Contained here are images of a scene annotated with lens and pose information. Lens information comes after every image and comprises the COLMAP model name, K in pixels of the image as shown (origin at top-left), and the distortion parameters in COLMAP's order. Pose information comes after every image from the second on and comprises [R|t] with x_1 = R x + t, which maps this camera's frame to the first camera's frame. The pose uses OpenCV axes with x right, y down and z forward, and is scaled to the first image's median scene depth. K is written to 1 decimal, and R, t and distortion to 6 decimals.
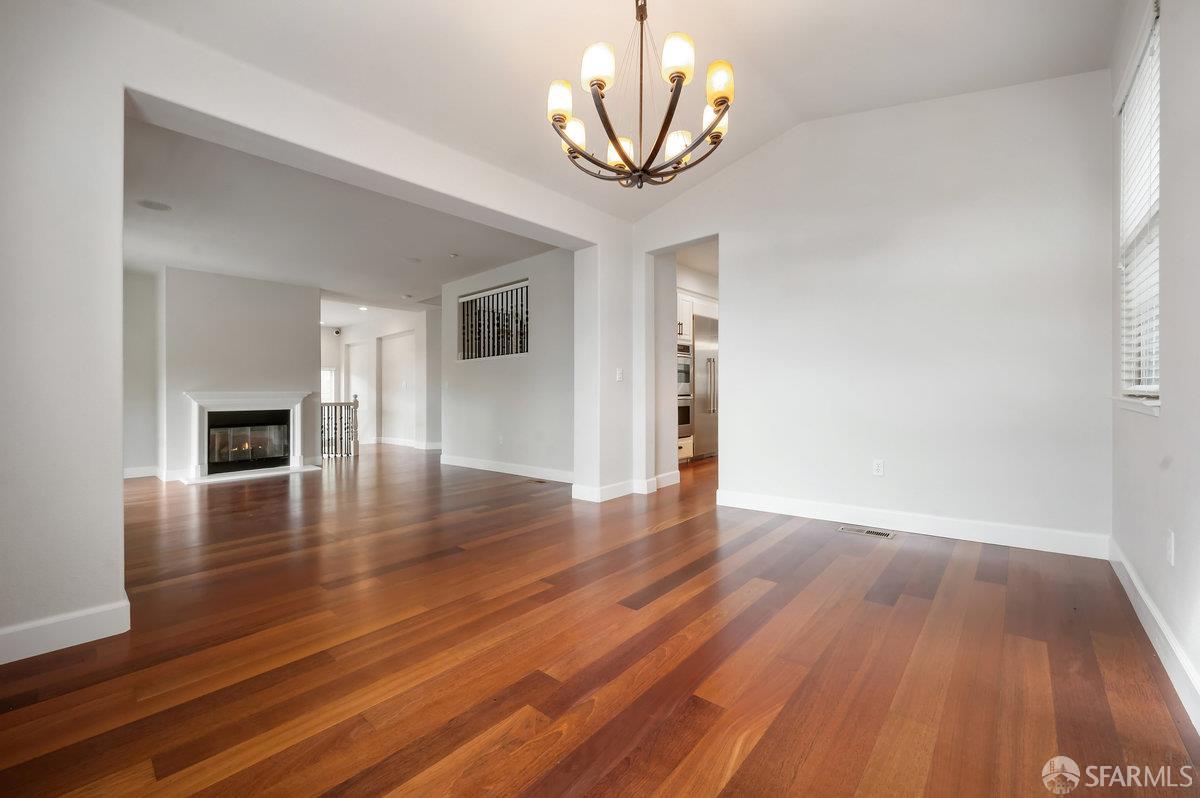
lens RADIAL K [[484.9, 0, 602.9], [0, 484.9, 394.1], [0, 0, 1]] dist [-0.002916, 0.000152]
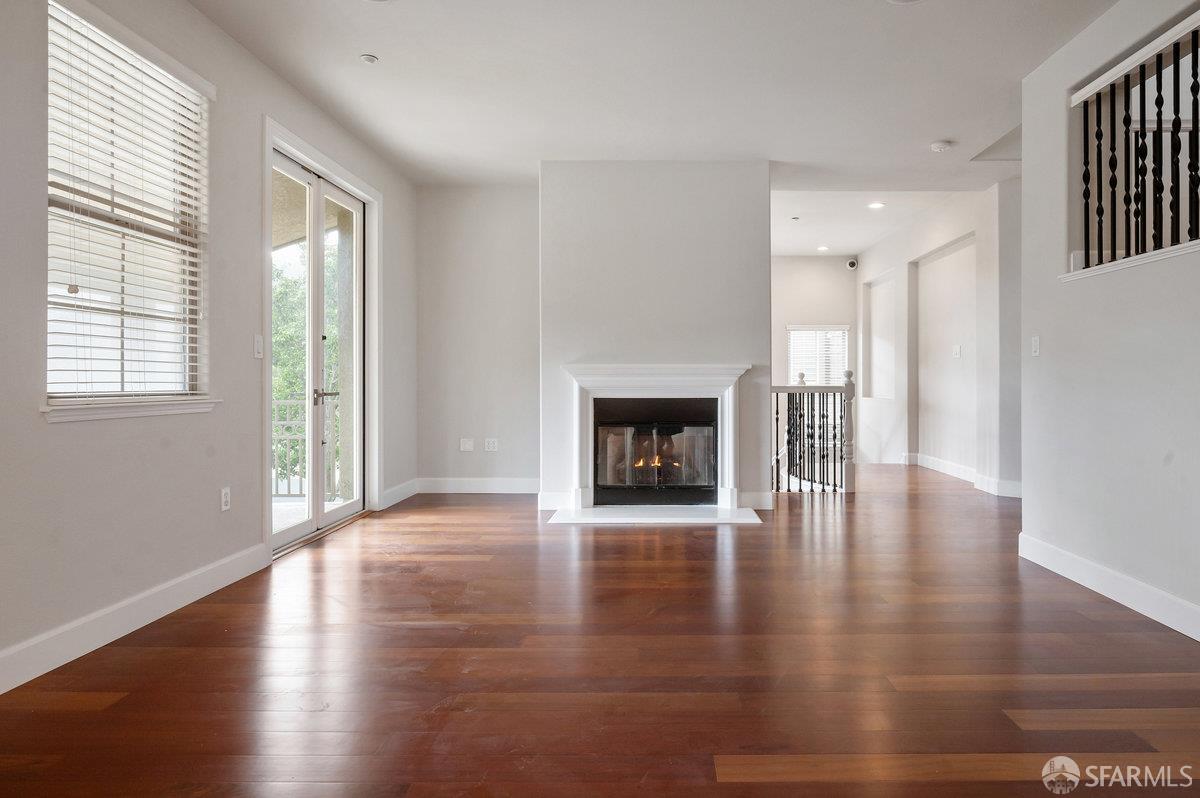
lens RADIAL K [[686.9, 0, 664.6], [0, 686.9, 366.6], [0, 0, 1]] dist [0.000007, 0.000265]
pose [[0.655506, -0.002314, -0.755187, -0.116478], [-0.003073, 0.999979, -0.005732, 0.002004], [0.755184, 0.006078, 0.655485, 0.459330]]
